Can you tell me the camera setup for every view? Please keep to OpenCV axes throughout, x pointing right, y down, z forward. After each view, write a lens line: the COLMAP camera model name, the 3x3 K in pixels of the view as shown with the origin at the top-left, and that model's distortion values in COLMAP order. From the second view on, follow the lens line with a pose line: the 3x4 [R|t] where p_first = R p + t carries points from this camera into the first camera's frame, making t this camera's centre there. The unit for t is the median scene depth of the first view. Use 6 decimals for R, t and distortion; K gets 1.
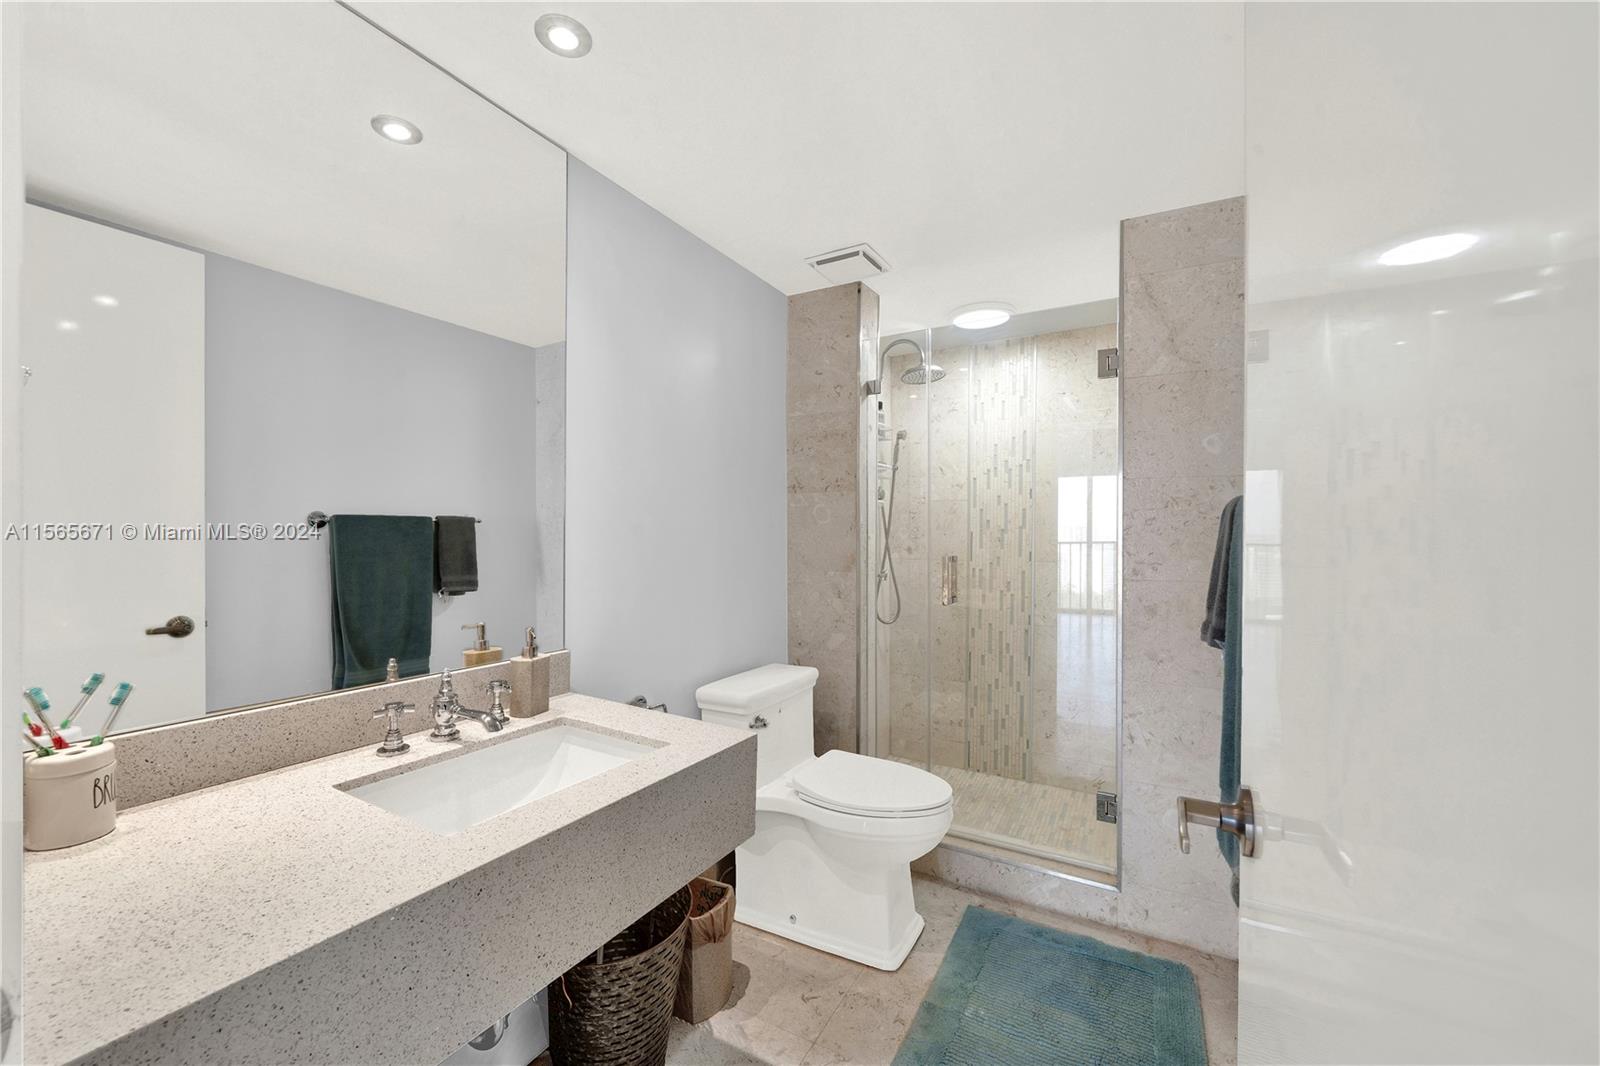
lens RADIAL K [[637.6, 0, 803.1], [0, 637.6, 536.9], [0, 0, 1]] dist [-0.001884, 0.000494]
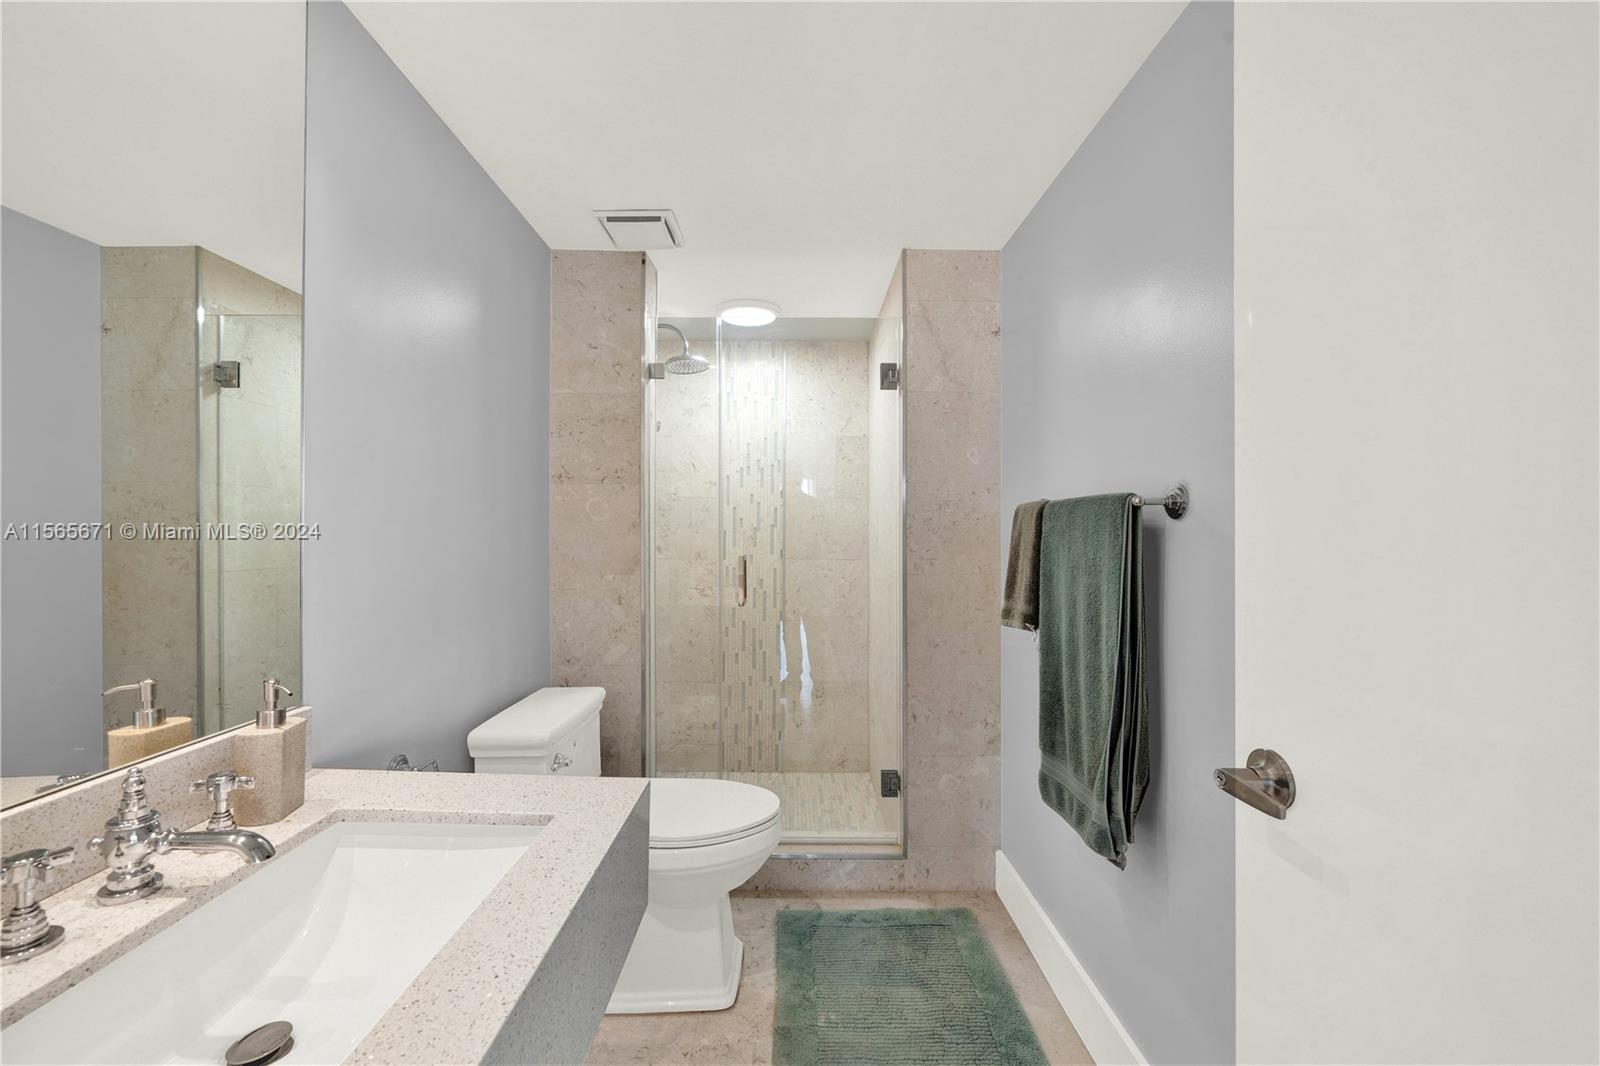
lens RADIAL K [[637.6, 0, 798.4], [0, 637.6, 533.8], [0, 0, 1]] dist [-0.001884, 0.000494]
pose [[0.867331, 0.000562, 0.497731, -0.199240], [0.000385, 0.999998, -0.001799, -0.000569], [-0.497731, 0.001752, 0.867330, 0.130771]]
